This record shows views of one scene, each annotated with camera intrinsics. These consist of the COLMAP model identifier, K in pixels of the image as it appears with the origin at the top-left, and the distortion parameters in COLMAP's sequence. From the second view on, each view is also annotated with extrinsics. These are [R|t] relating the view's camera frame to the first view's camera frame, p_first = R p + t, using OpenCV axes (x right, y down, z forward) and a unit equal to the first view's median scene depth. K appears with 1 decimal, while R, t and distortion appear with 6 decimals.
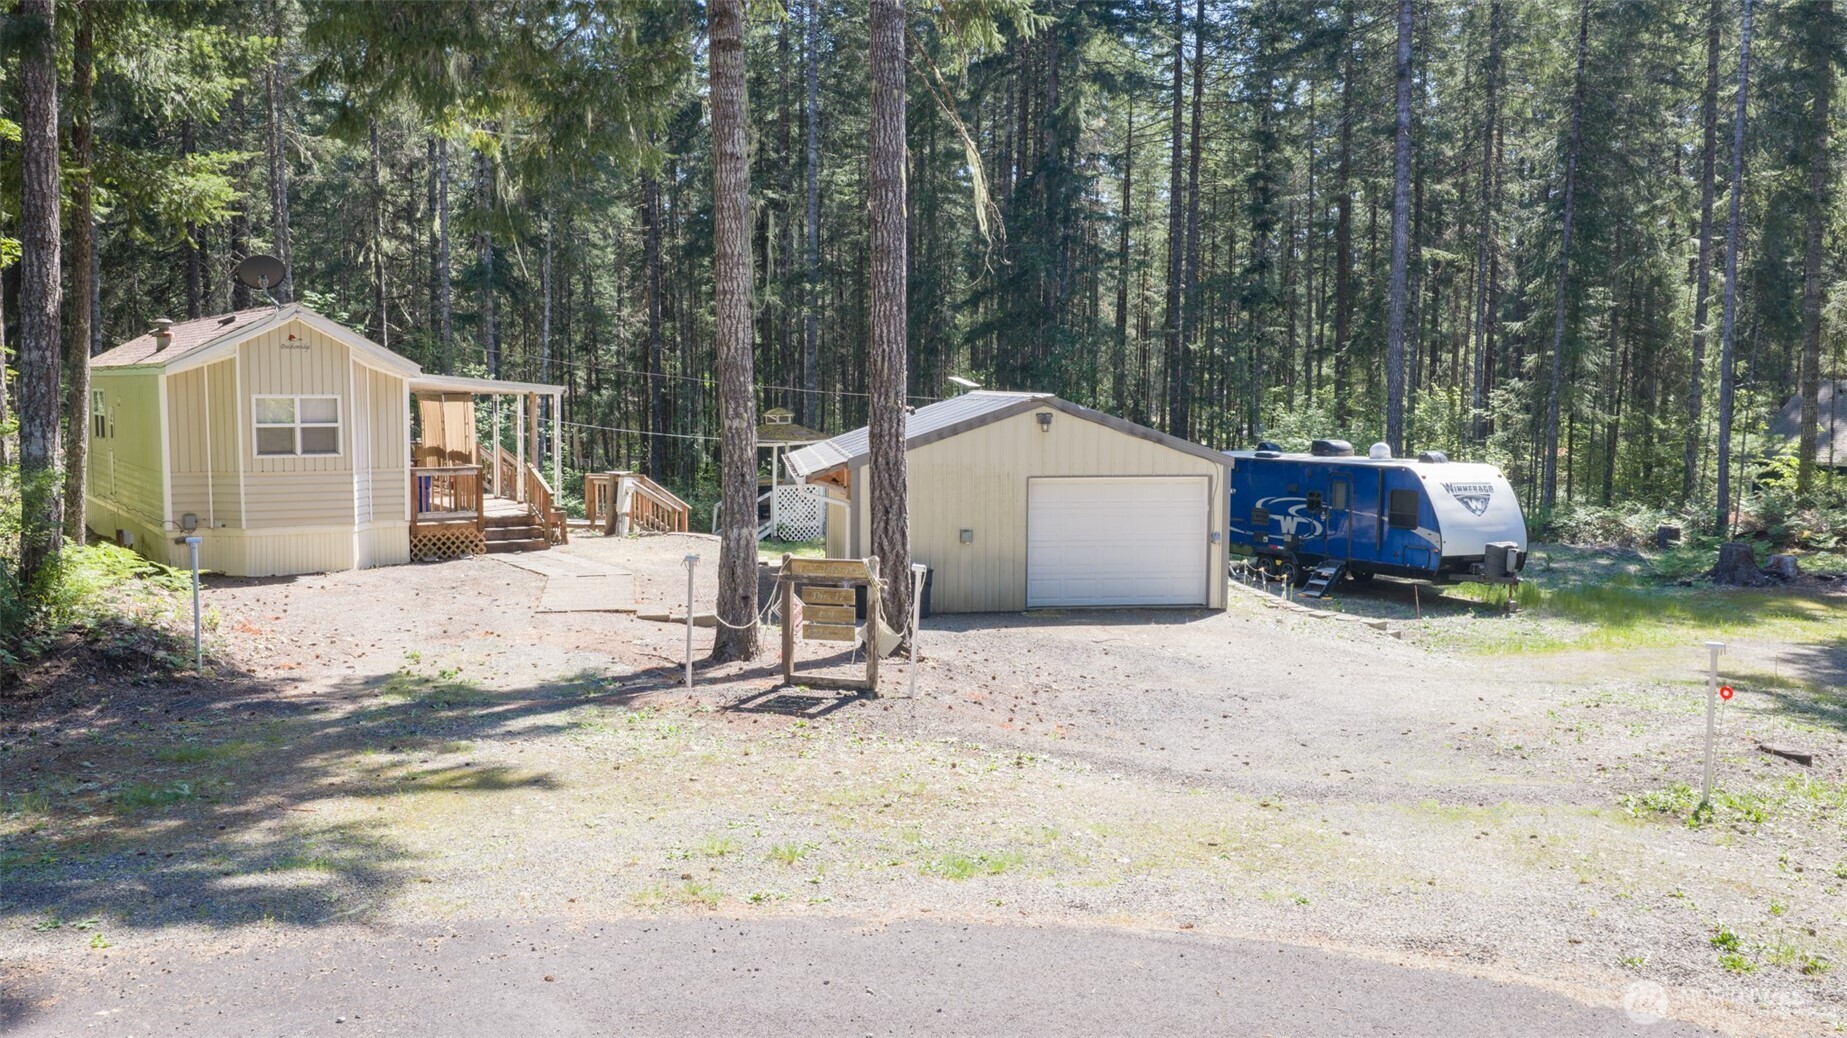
lens RADIAL K [[1534.8, 0, 926.3], [0, 1534.8, 529.8], [0, 0, 1]] dist [0.054507, -0.094738]
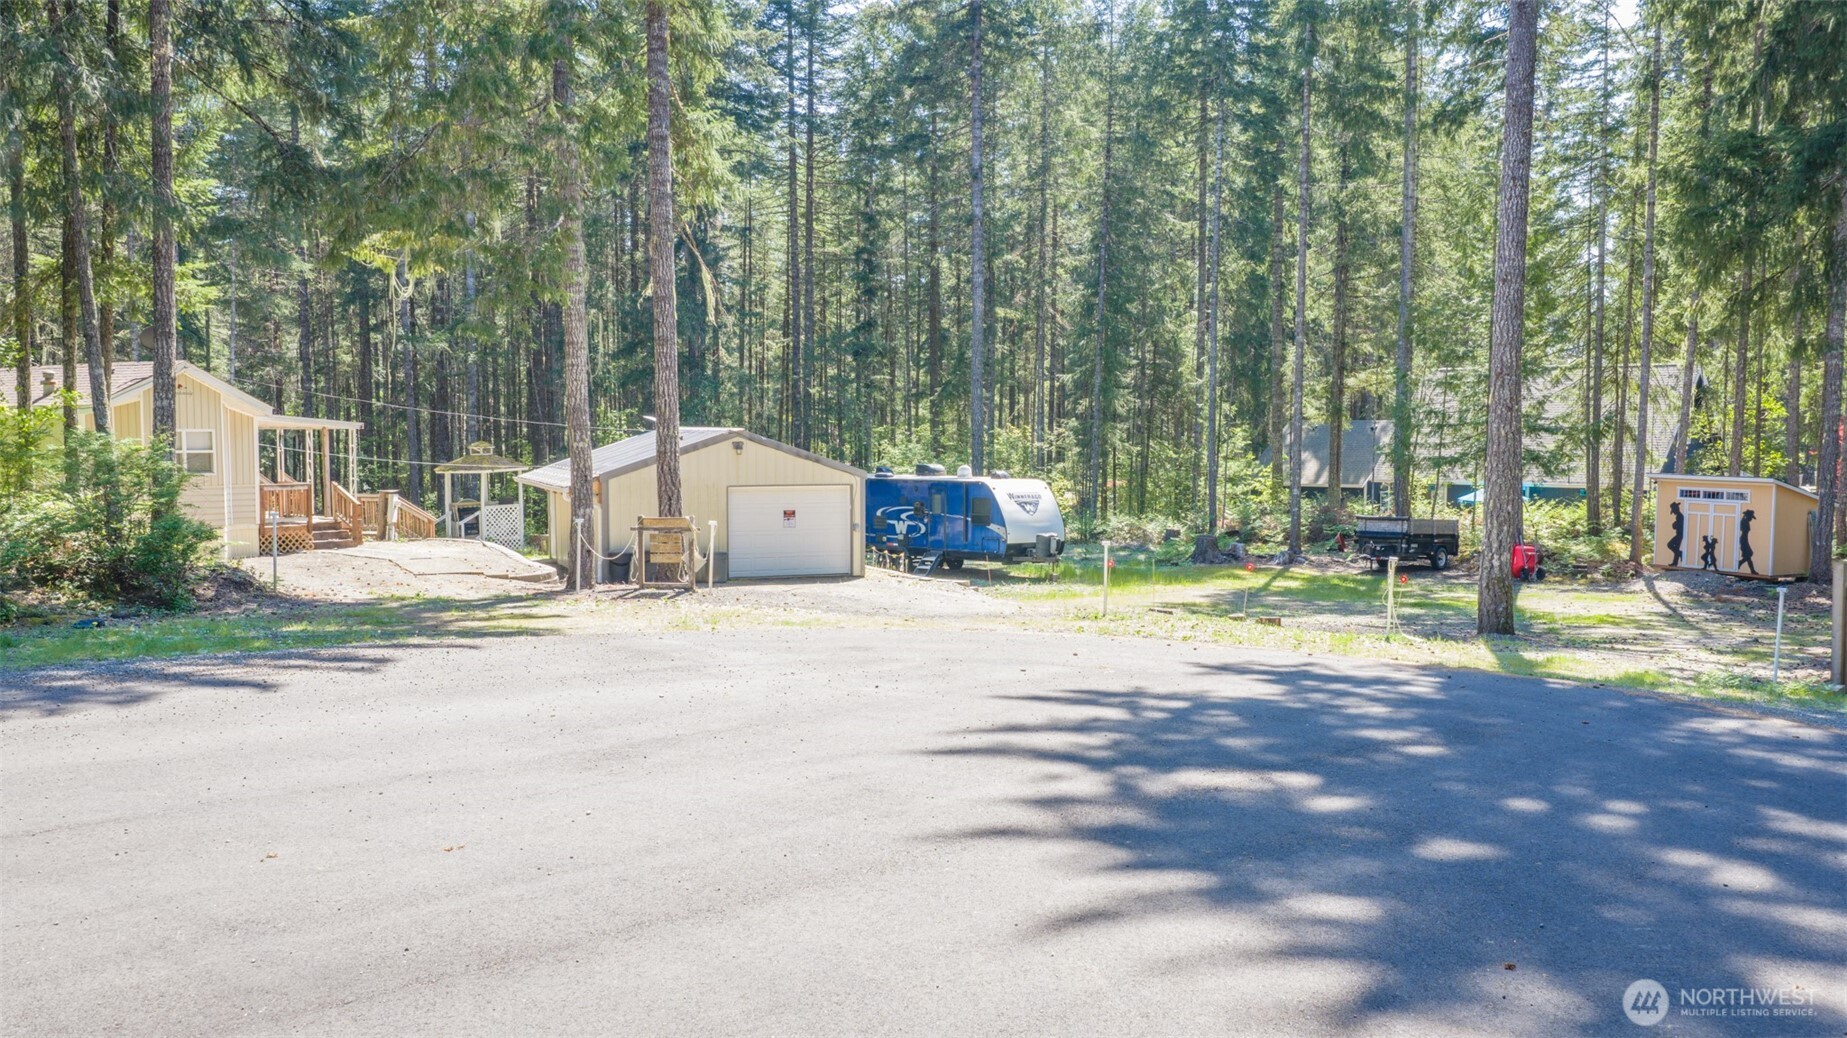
lens RADIAL K [[1694.7, 0, 989.0], [0, 1694.7, 566.2], [0, 0, 1]] dist [0.016787, -0.001381]
pose [[0.957172, -0.023923, 0.288531, -0.117138], [0.026974, 0.999614, -0.006602, 0.042303], [-0.288262, 0.014103, 0.957448, -0.432094]]
